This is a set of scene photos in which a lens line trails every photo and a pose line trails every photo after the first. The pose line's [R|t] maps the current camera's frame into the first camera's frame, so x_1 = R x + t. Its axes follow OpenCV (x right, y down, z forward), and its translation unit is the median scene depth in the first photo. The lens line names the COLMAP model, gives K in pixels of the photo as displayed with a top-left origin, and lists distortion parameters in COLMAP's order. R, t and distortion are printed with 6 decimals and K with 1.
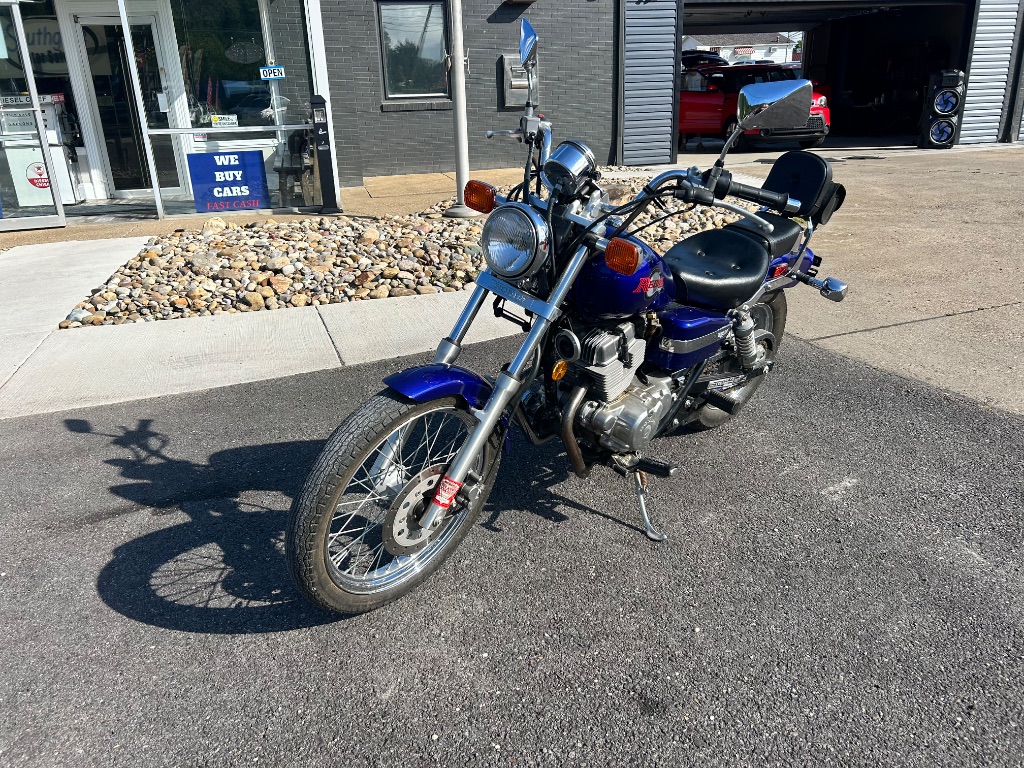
lens RADIAL K [[737.8, 0, 512.0], [0, 737.8, 384.0], [0, 0, 1]] dist [0.005299, -0.011439]
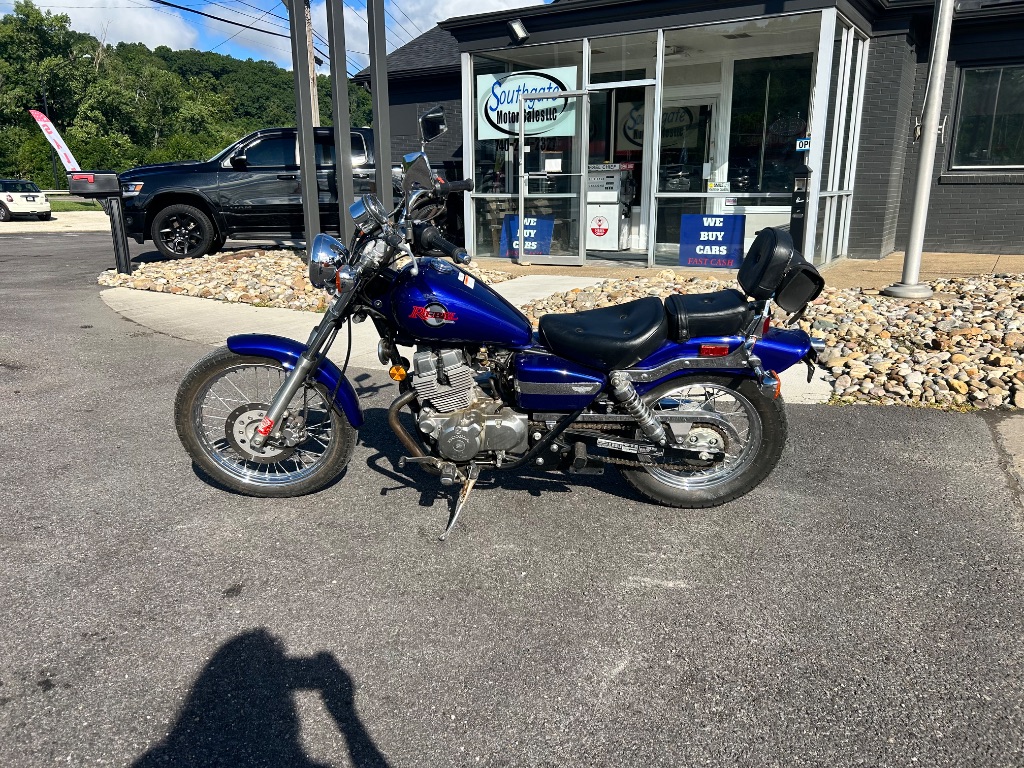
lens RADIAL K [[737.8, 0, 512.0], [0, 737.8, 384.0], [0, 0, 1]] dist [0.005299, -0.011439]
pose [[0.686943, 0.211590, -0.695226, 0.223289], [-0.270020, 0.962500, 0.026132, -0.017653], [0.674684, 0.169774, 0.718316, 0.045307]]
